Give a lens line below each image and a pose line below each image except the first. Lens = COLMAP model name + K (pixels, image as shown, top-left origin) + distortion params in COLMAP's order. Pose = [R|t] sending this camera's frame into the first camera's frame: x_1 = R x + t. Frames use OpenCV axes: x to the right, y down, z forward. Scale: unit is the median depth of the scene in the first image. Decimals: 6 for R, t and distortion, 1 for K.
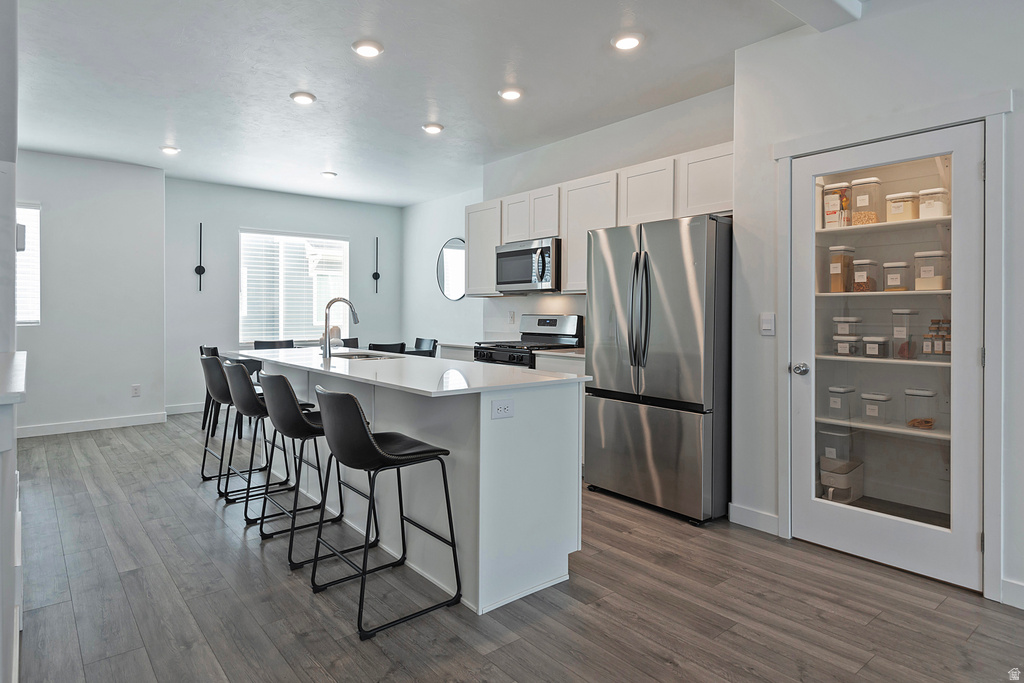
lens RADIAL K [[597.3, 0, 485.7], [0, 597.3, 333.6], [0, 0, 1]] dist [0.006800, 0.003163]
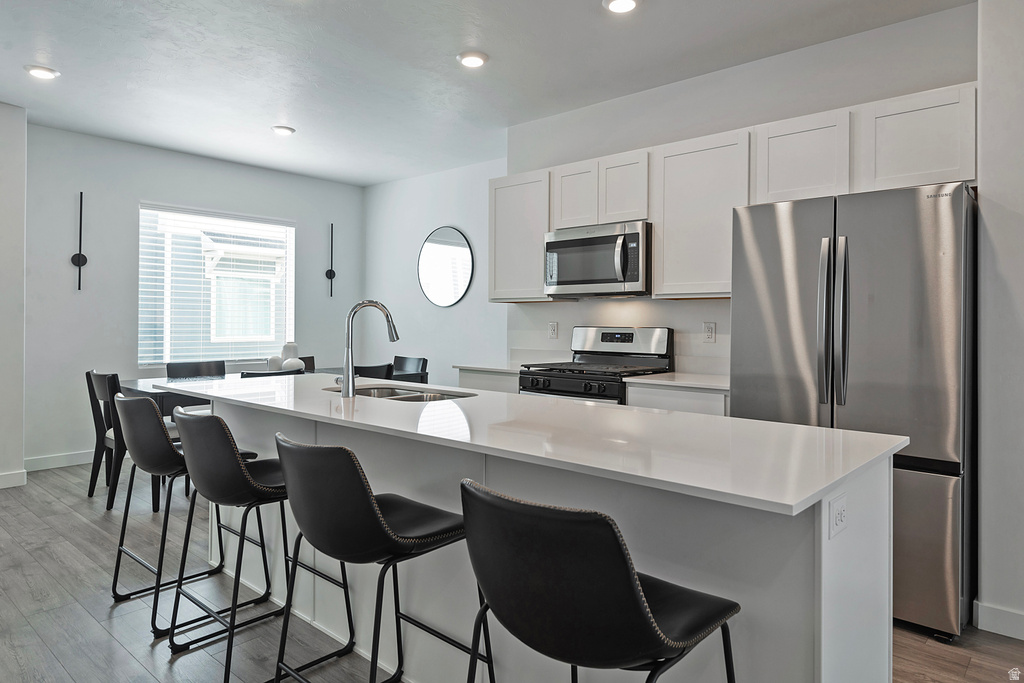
lens RADIAL K [[663.4, 0, 518.9], [0, 663.4, 322.3], [0, 0, 1]] dist [0.001891, -0.005311]
pose [[0.983167, 0.004439, 0.182654, -0.164154], [0.002304, 0.999324, -0.036690, -0.007632], [-0.182694, 0.036493, 0.982492, 0.220696]]
